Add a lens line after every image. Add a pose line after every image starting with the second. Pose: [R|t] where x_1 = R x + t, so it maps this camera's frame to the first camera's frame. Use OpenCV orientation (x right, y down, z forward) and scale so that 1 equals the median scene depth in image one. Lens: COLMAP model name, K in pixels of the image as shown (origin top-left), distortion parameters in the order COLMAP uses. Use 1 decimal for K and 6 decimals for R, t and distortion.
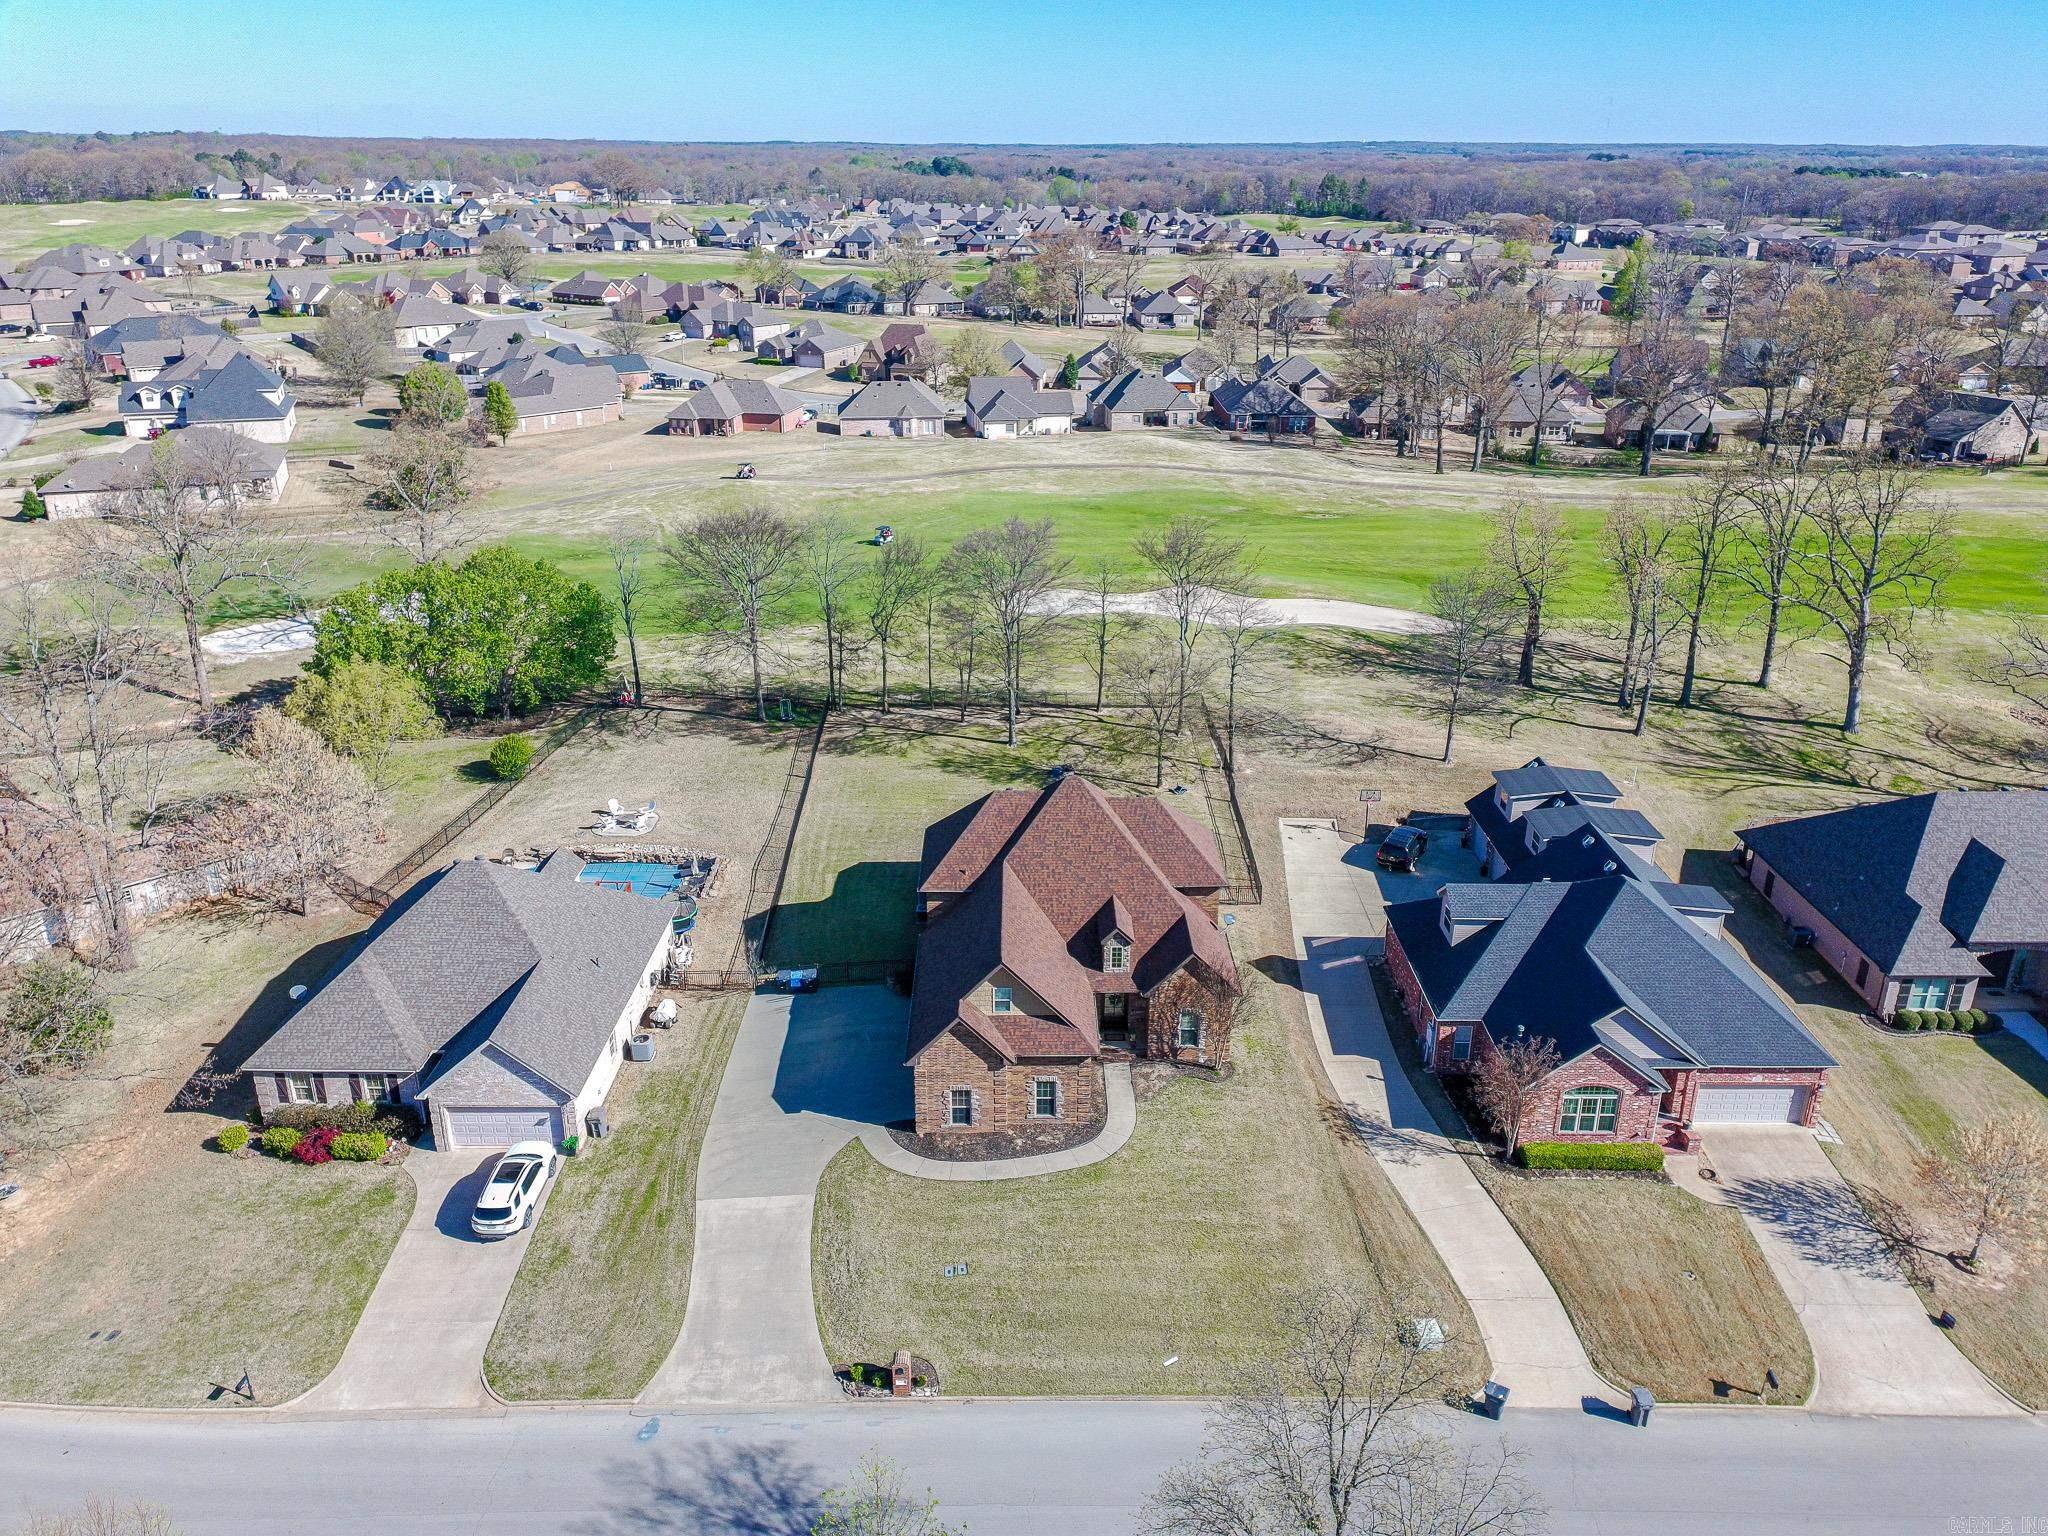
lens RADIAL K [[1511.9, 0, 1028.3], [0, 1511.9, 729.3], [0, 0, 1]] dist [0.044471, -0.010834]
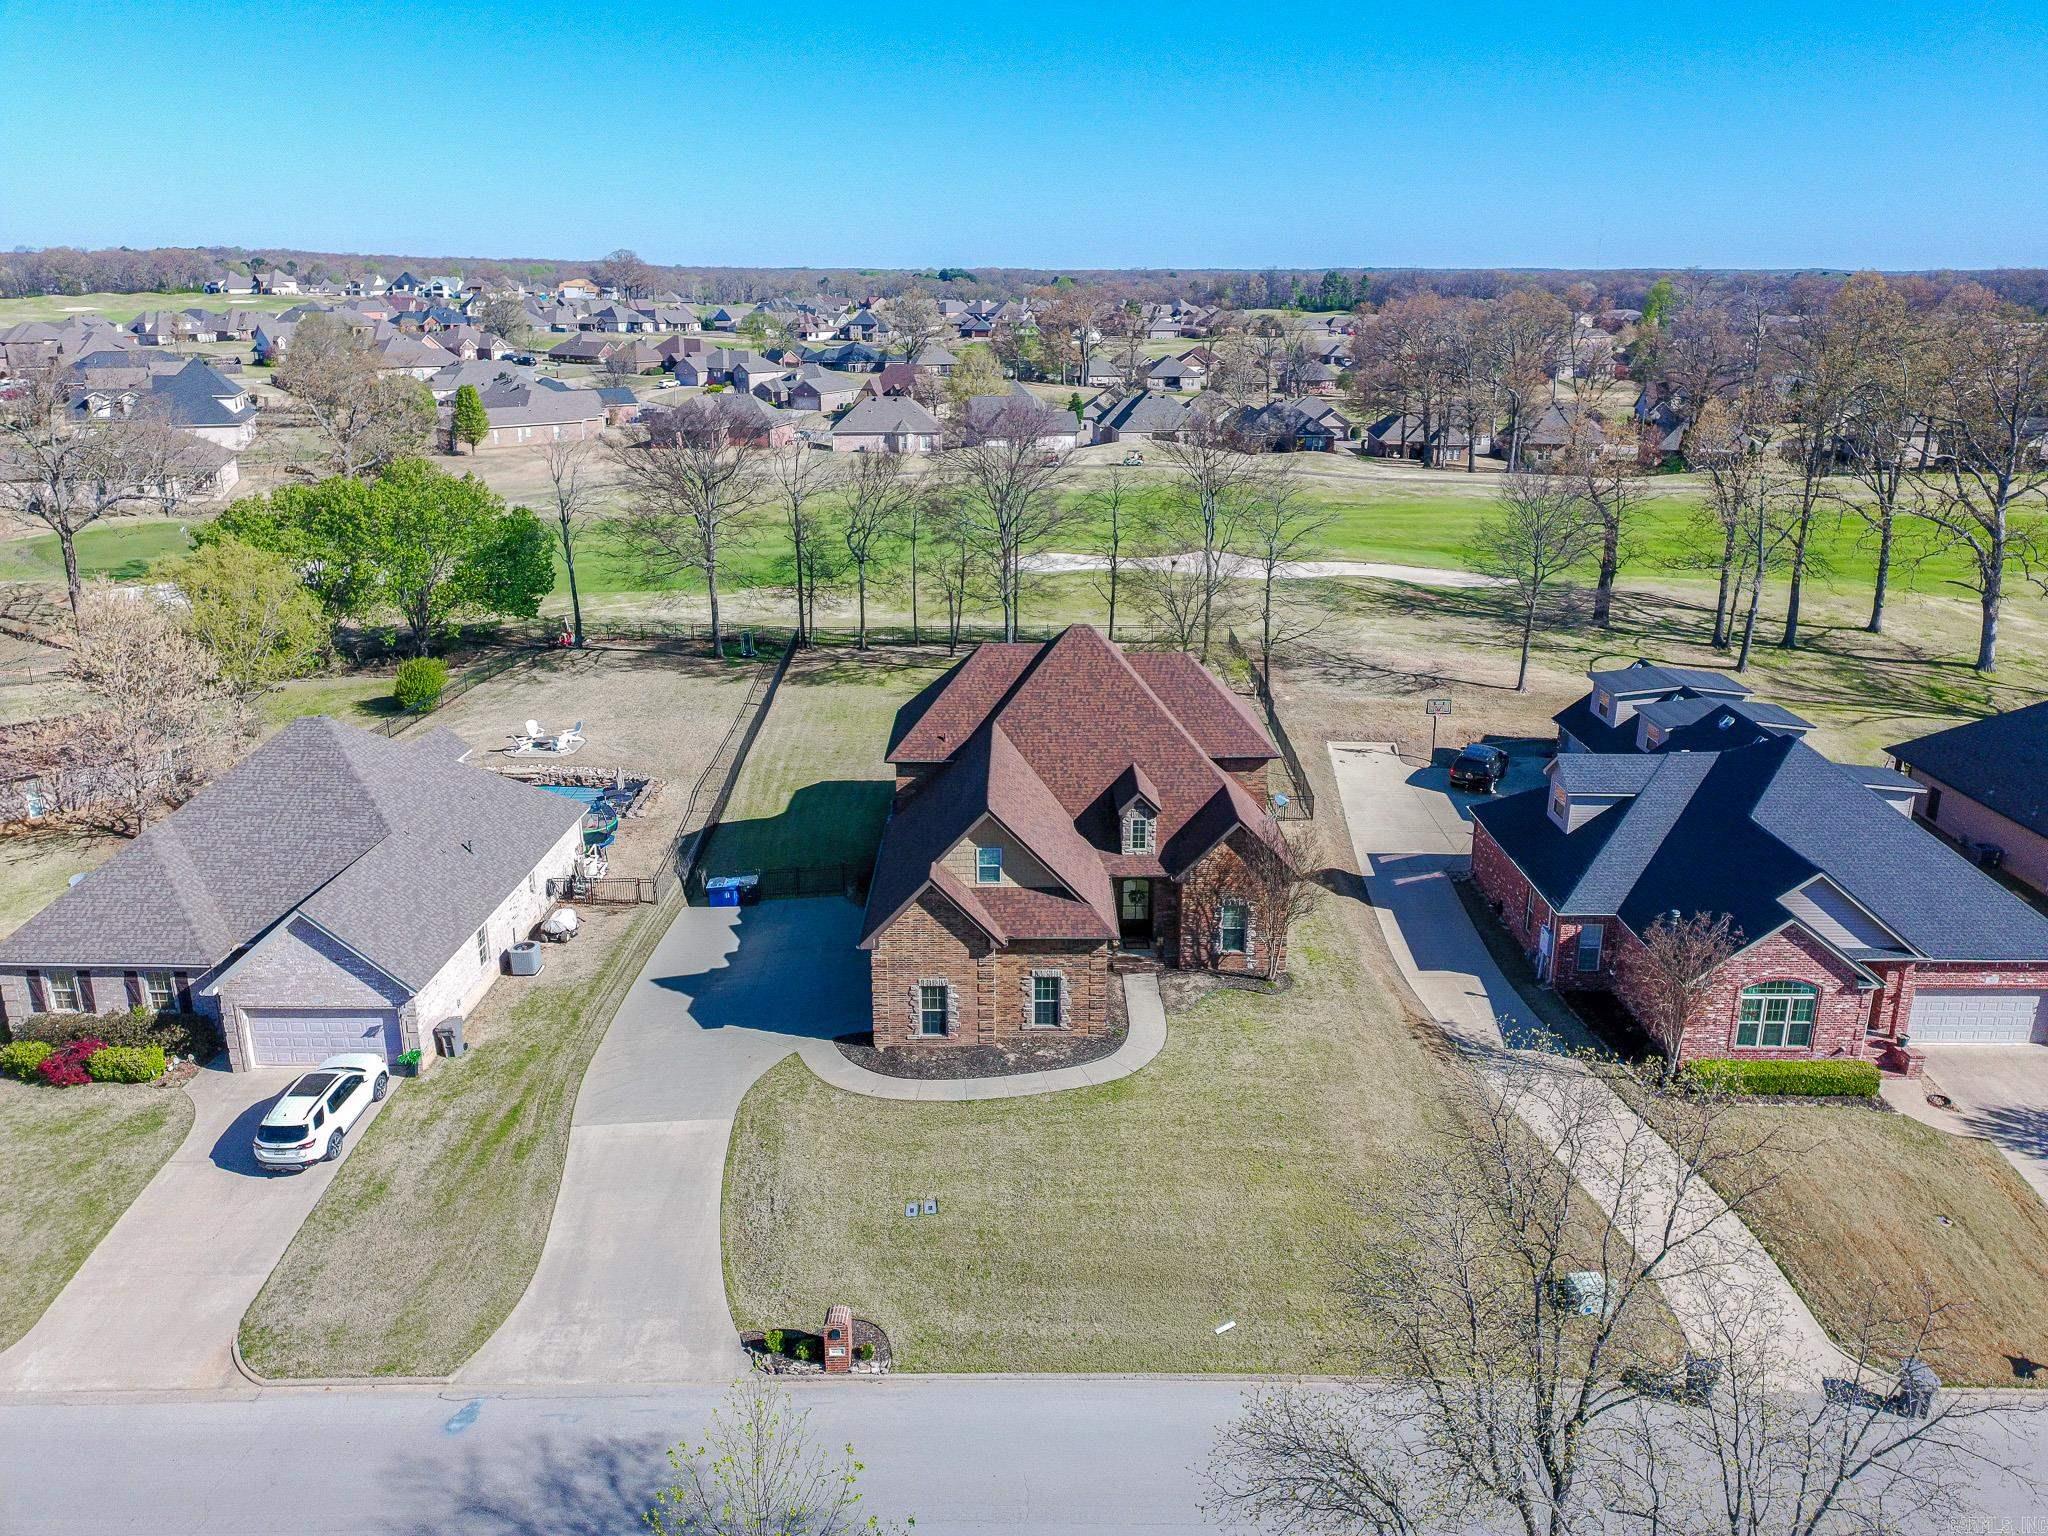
lens RADIAL K [[1511.9, 0, 1028.3], [0, 1511.9, 729.3], [0, 0, 1]] dist [0.044471, -0.010834]
pose [[0.999994, -0.000599, -0.003434, 0.004630], [0.000351, 0.997420, -0.071786, 0.152904], [0.003468, 0.071784, 0.997414, 0.226558]]
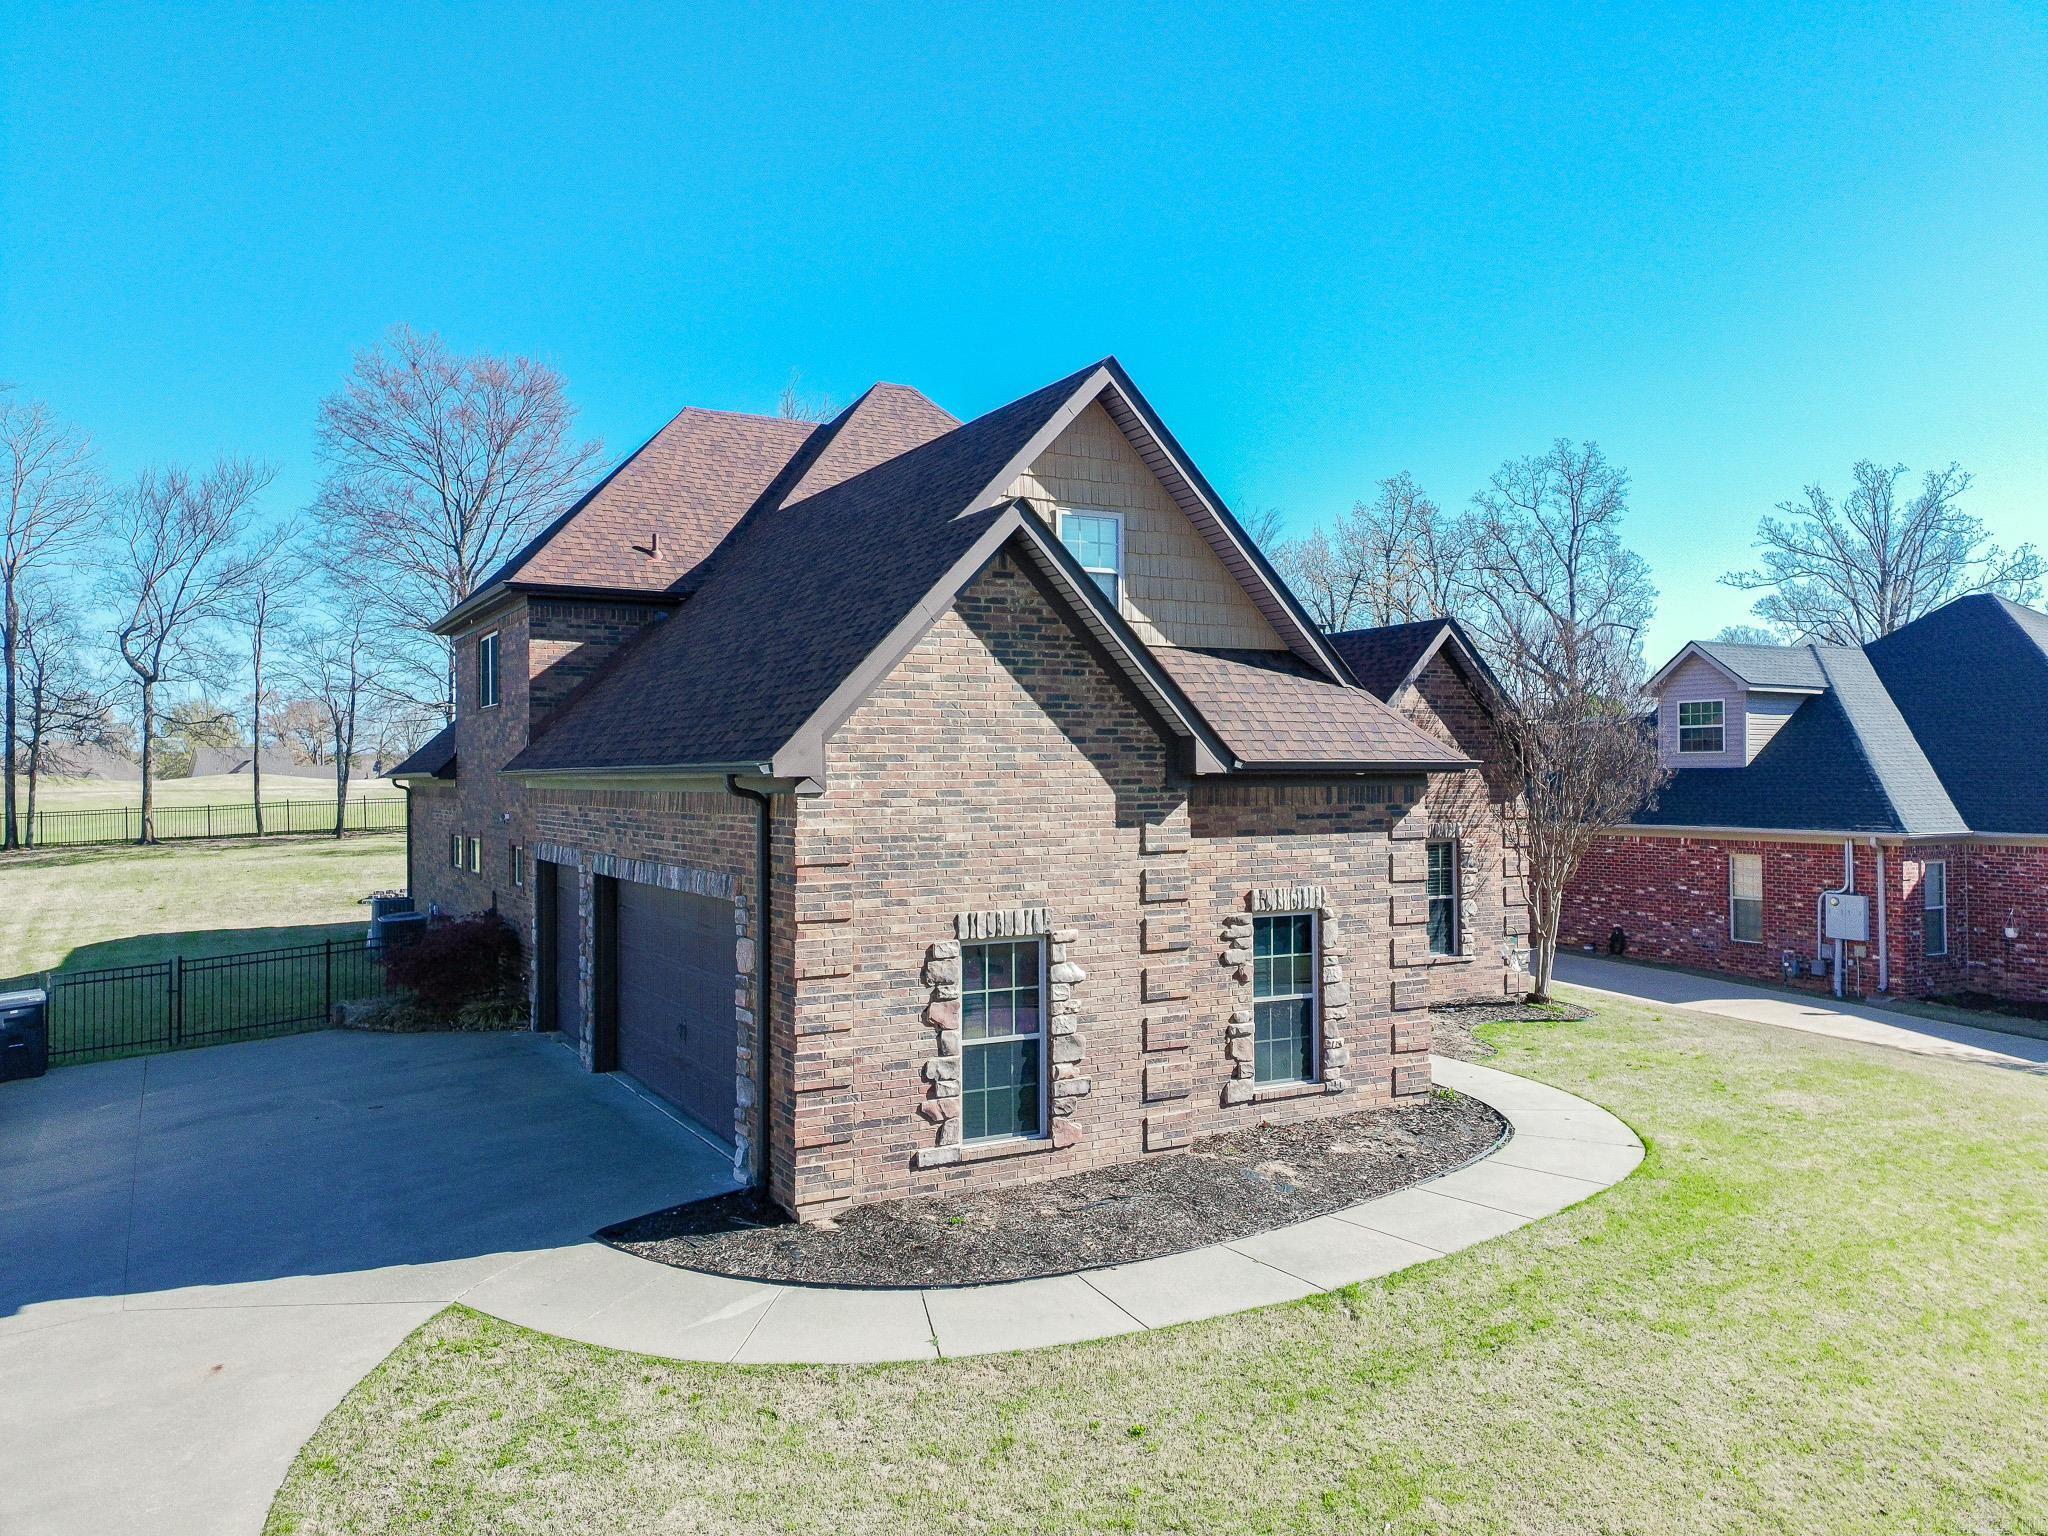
lens RADIAL K [[1509.7, 0, 1034.1], [0, 1509.7, 742.4], [0, 0, 1]] dist [0.057545, -0.003567]
pose [[0.877563, 0.002318, 0.479456, -0.129507], [0.176481, 0.928221, -0.327506, 0.260331], [-0.445800, 0.372022, 0.814163, 0.759619]]
